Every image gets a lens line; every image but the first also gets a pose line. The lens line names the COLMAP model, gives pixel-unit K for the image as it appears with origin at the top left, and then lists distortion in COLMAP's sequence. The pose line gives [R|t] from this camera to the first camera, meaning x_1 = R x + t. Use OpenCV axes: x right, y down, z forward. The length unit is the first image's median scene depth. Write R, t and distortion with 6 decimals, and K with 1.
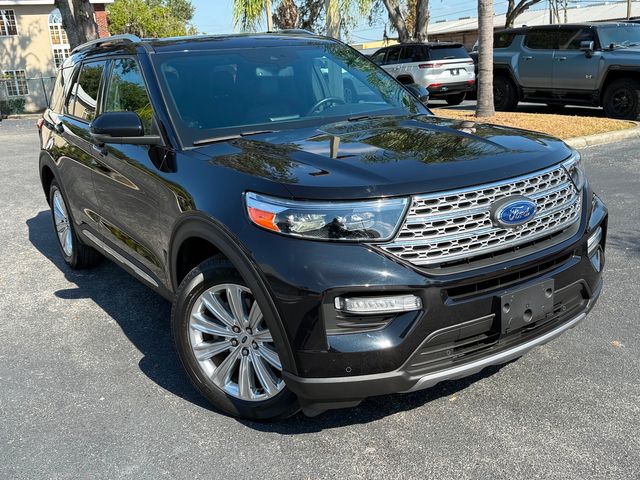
lens RADIAL K [[633.6, 0, 320.0], [0, 633.6, 240.0], [0, 0, 1]] dist [0.185720, -0.404794]
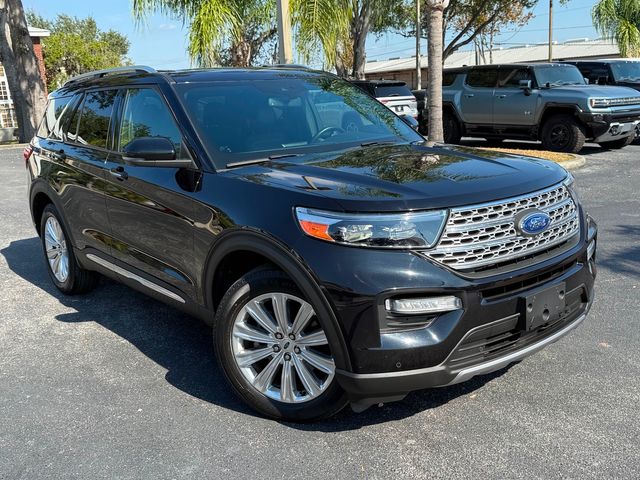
lens RADIAL K [[633.6, 0, 320.0], [0, 633.6, 240.0], [0, 0, 1]] dist [0.185720, -0.404794]
pose [[0.994944, -0.011734, 0.099743, -0.164425], [0.016990, 0.998502, -0.052015, 0.034889], [-0.098983, 0.053446, 0.993653, -0.081700]]
